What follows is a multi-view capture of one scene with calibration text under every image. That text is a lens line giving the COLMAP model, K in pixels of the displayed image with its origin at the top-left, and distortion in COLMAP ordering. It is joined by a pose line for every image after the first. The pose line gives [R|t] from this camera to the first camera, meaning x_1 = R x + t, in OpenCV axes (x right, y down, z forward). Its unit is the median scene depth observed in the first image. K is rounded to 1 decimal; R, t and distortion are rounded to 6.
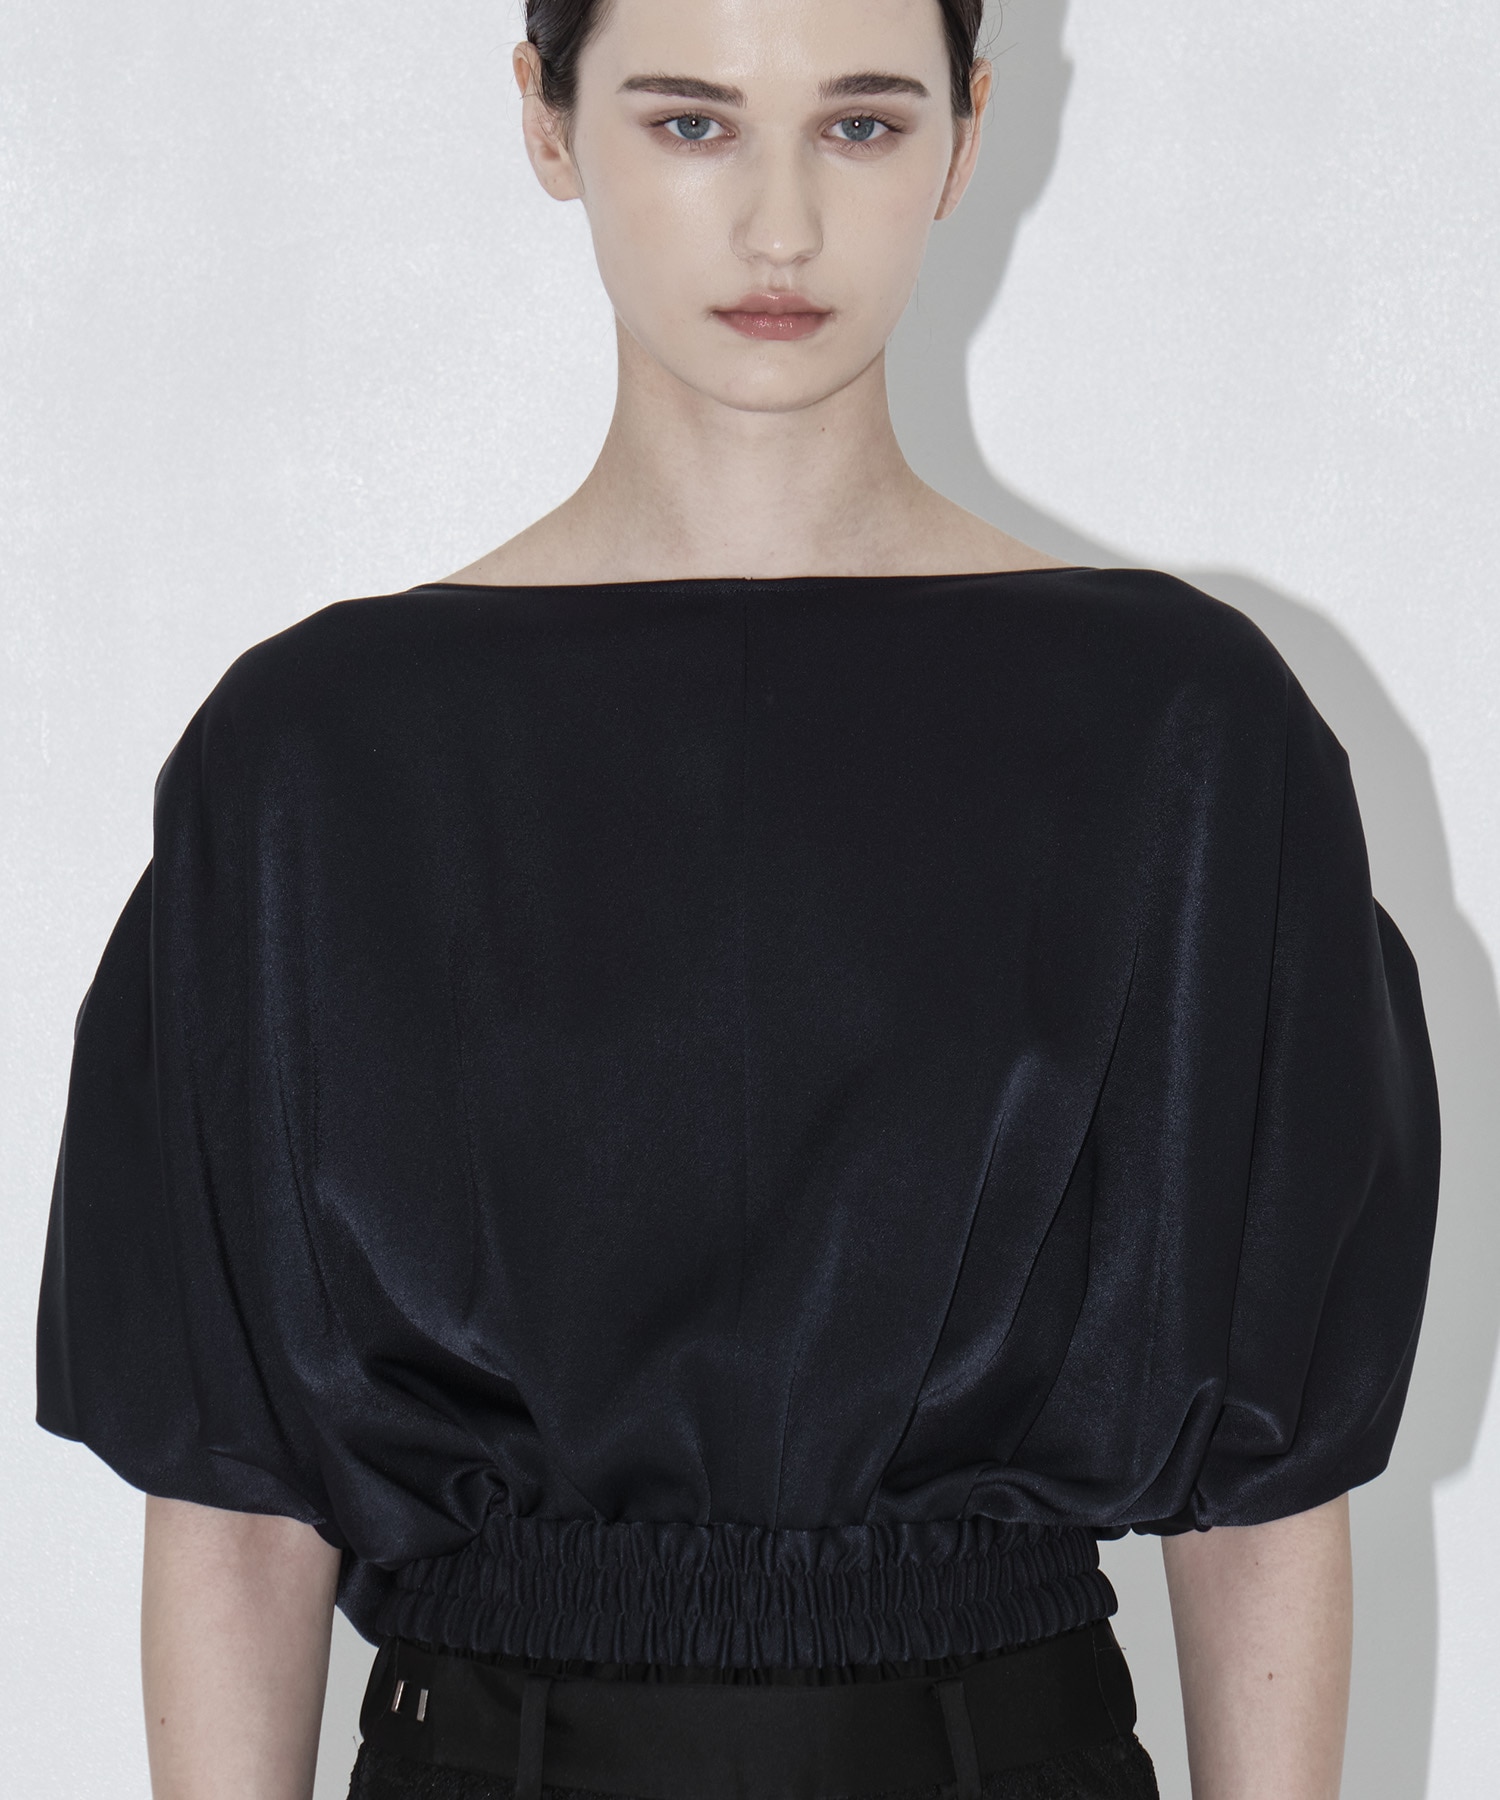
lens RADIAL K [[6970.6, 0, 751.9], [0, 6970.6, 901.6], [0, 0, 1]] dist [1.041719, 0.000000]
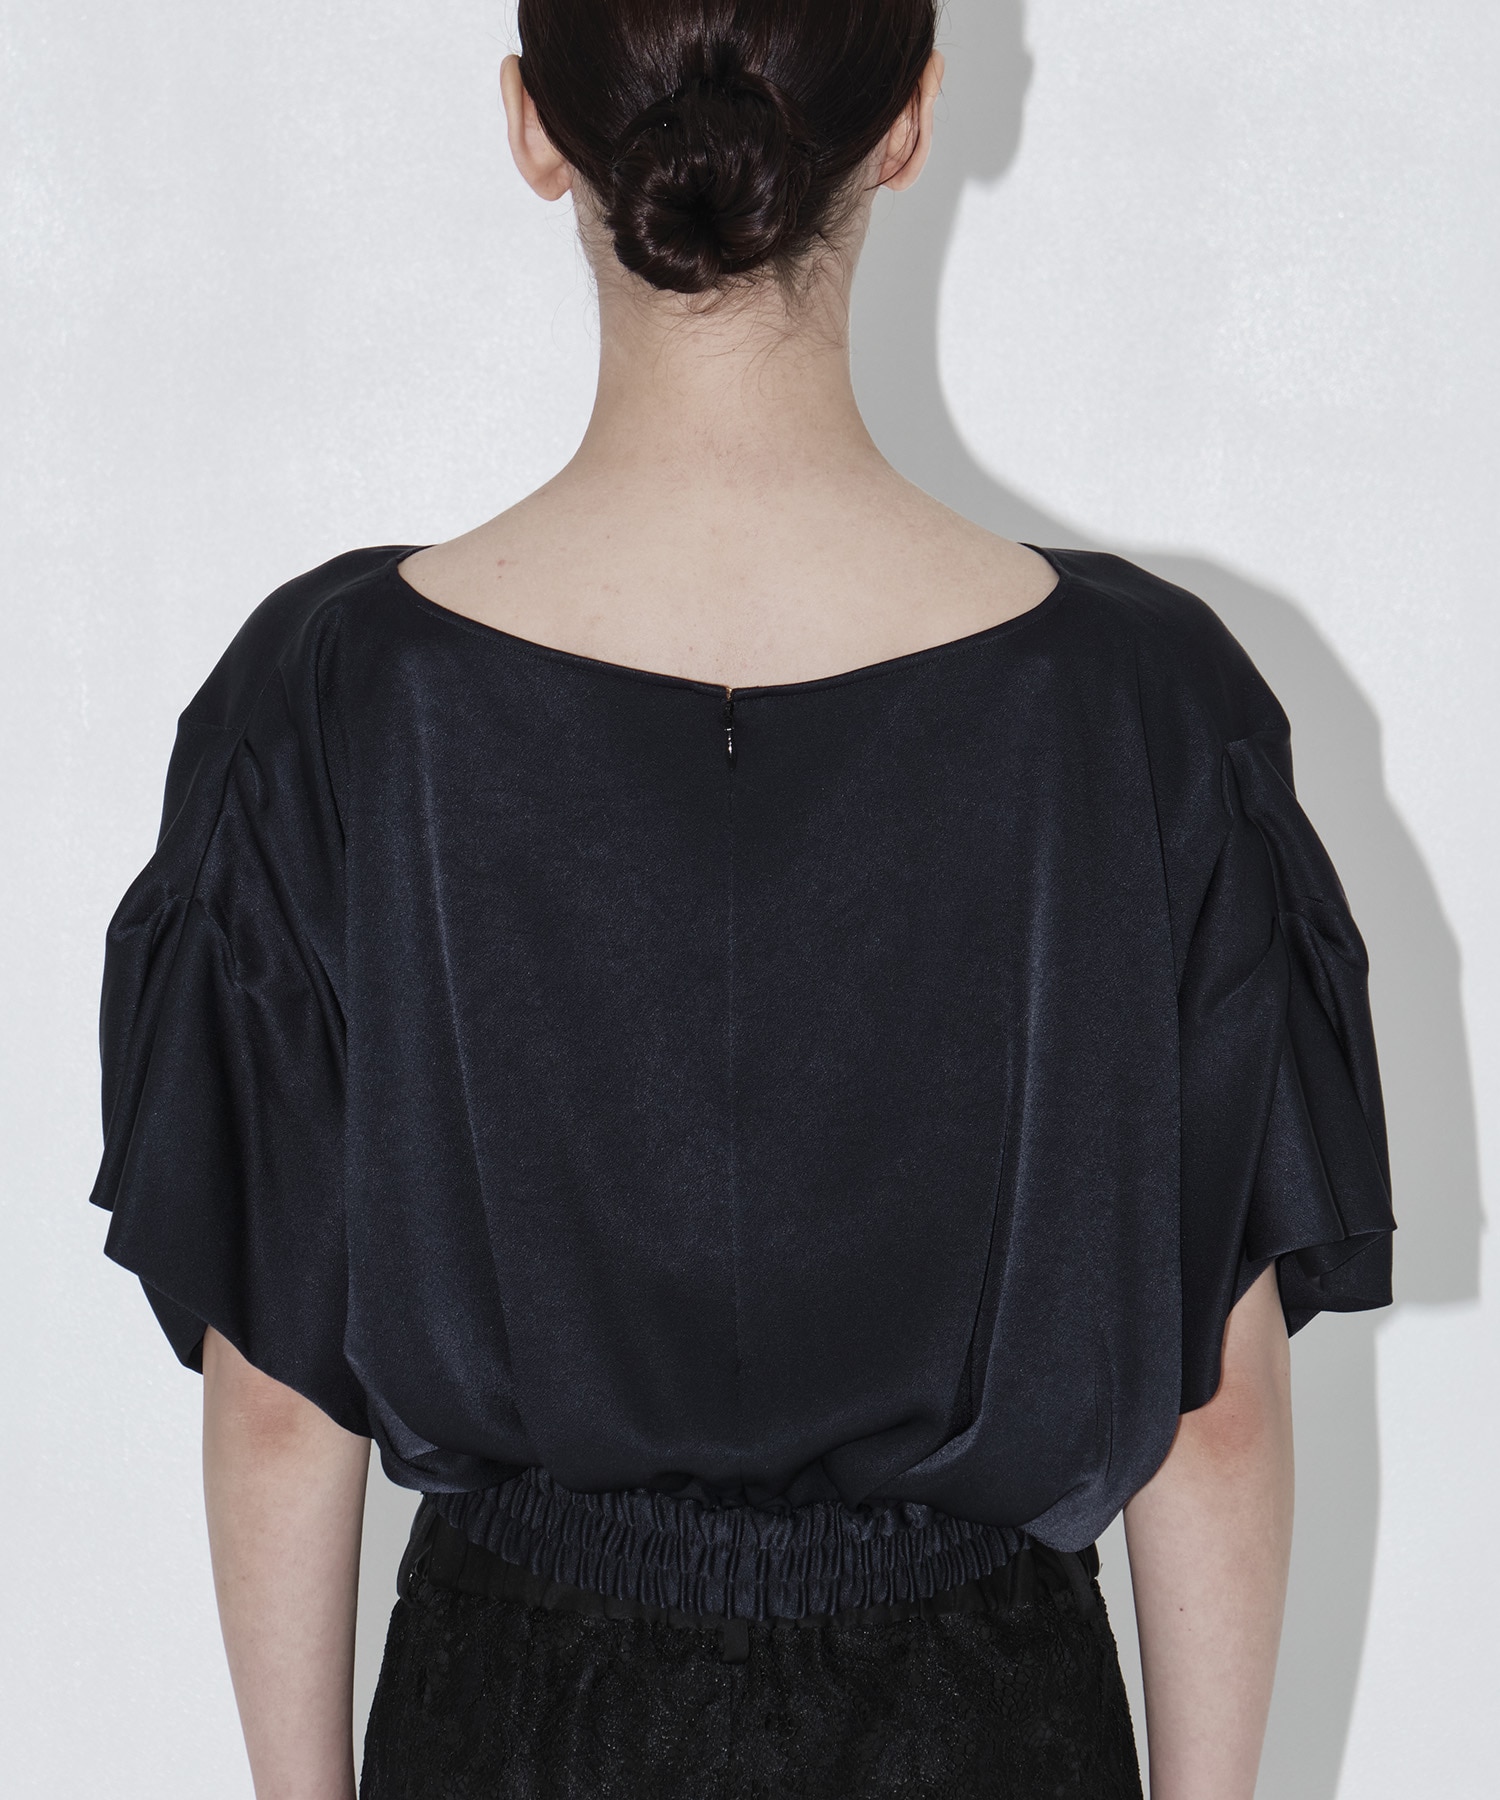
lens RADIAL K [[6970.6, 0, 751.7], [0, 6970.6, 896.8], [0, 0, 1]] dist [1.041719, 0.000000]
pose [[0.999660, -0.022126, -0.013809, 0.021473], [0.022246, 0.999716, 0.008557, -0.000294], [0.013615, -0.008861, 0.999868, -0.127011]]
